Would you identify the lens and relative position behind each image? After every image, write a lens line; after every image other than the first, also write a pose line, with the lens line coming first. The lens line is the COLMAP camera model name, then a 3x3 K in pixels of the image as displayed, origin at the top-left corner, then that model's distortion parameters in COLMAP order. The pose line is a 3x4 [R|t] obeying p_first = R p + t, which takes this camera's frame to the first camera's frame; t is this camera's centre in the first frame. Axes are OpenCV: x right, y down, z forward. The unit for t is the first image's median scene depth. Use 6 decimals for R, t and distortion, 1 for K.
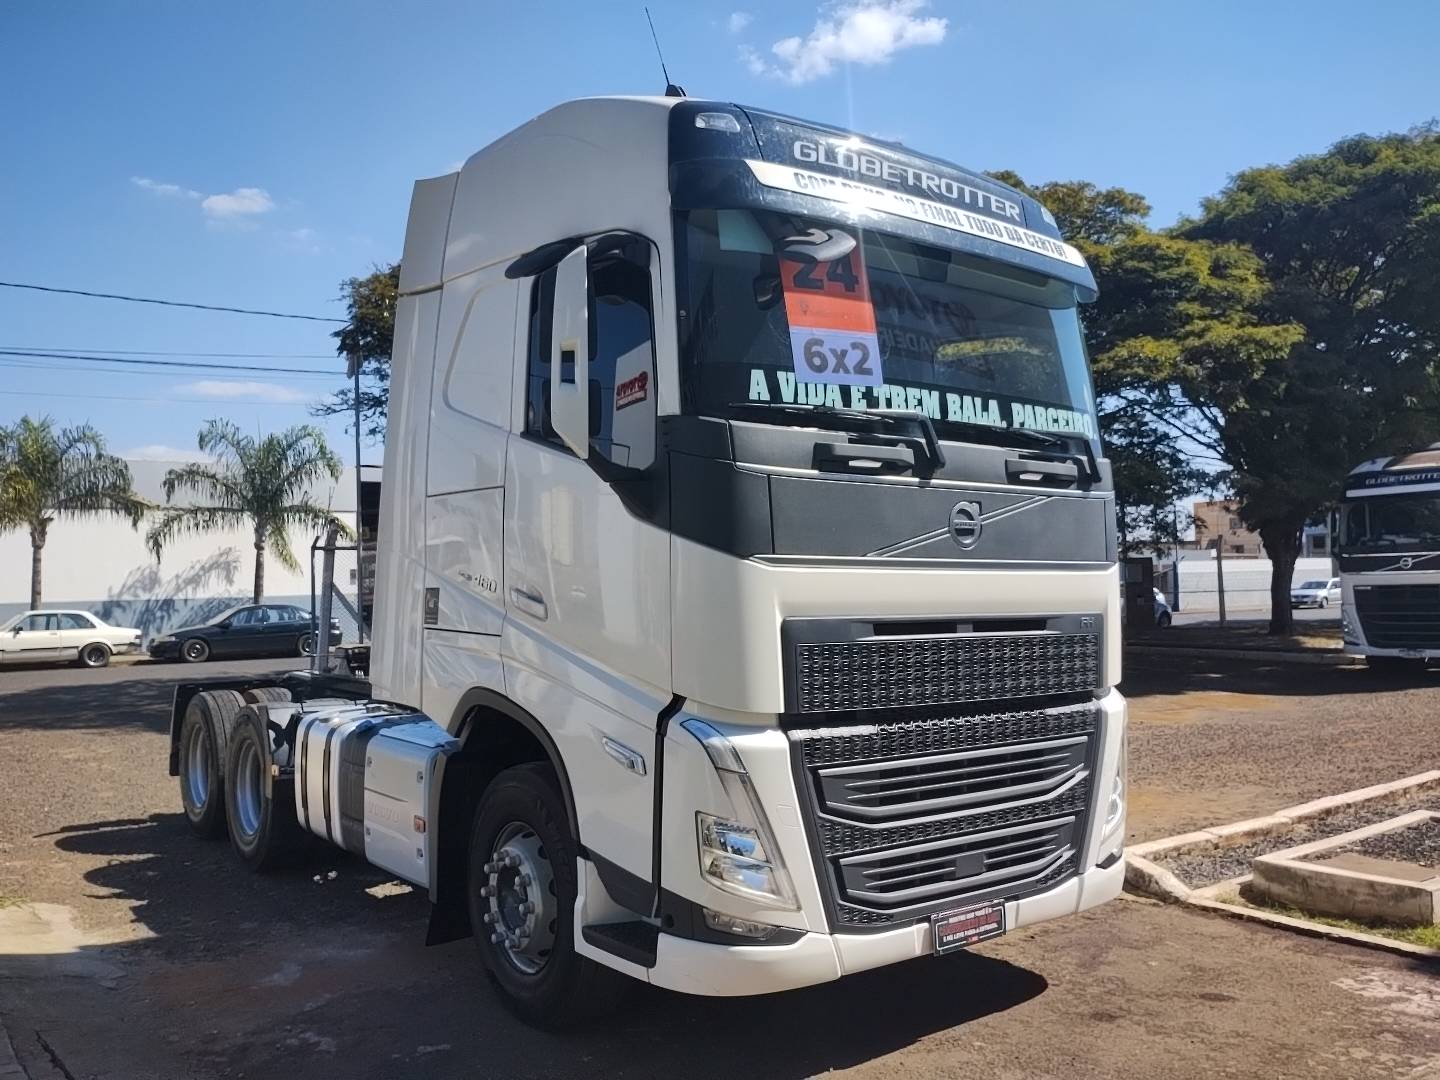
lens RADIAL K [[1195.7, 0, 720.0], [0, 1195.7, 540.0], [0, 0, 1]] dist [0.079449, -0.112241]
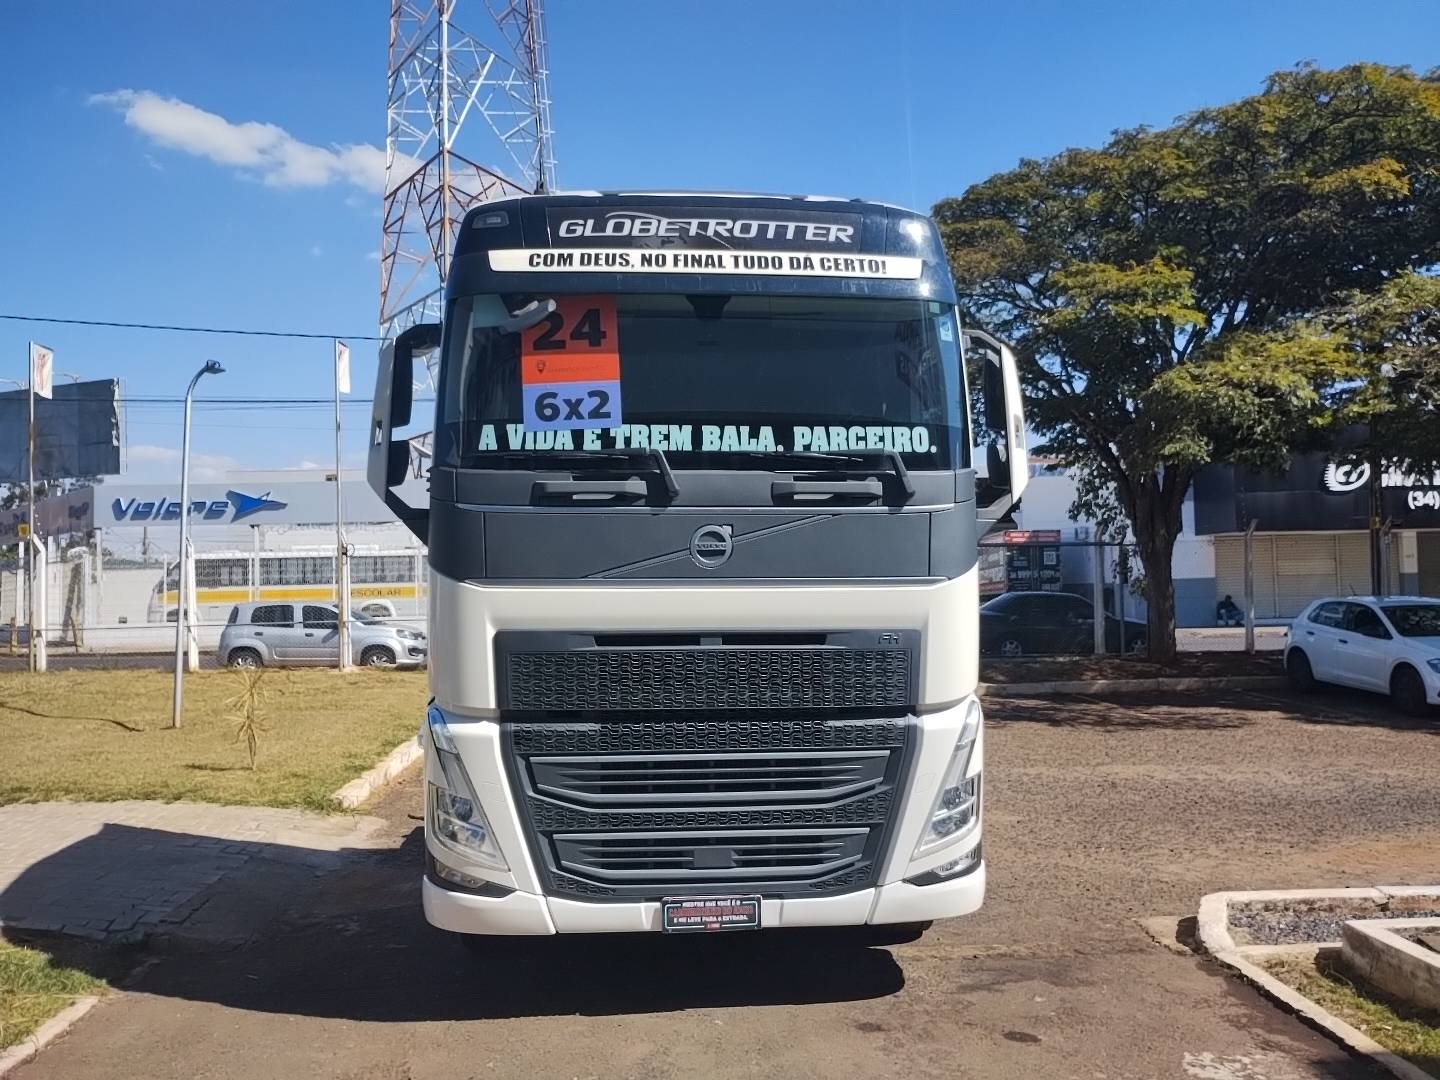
lens RADIAL K [[1197.3, 0, 715.7], [0, 1197.3, 548.3], [0, 0, 1]] dist [0.079809, -0.115601]
pose [[0.838286, -0.012940, -0.545077, 0.791924], [0.022750, 0.999678, 0.011256, -0.022872], [0.544756, -0.021836, 0.838310, 0.090889]]
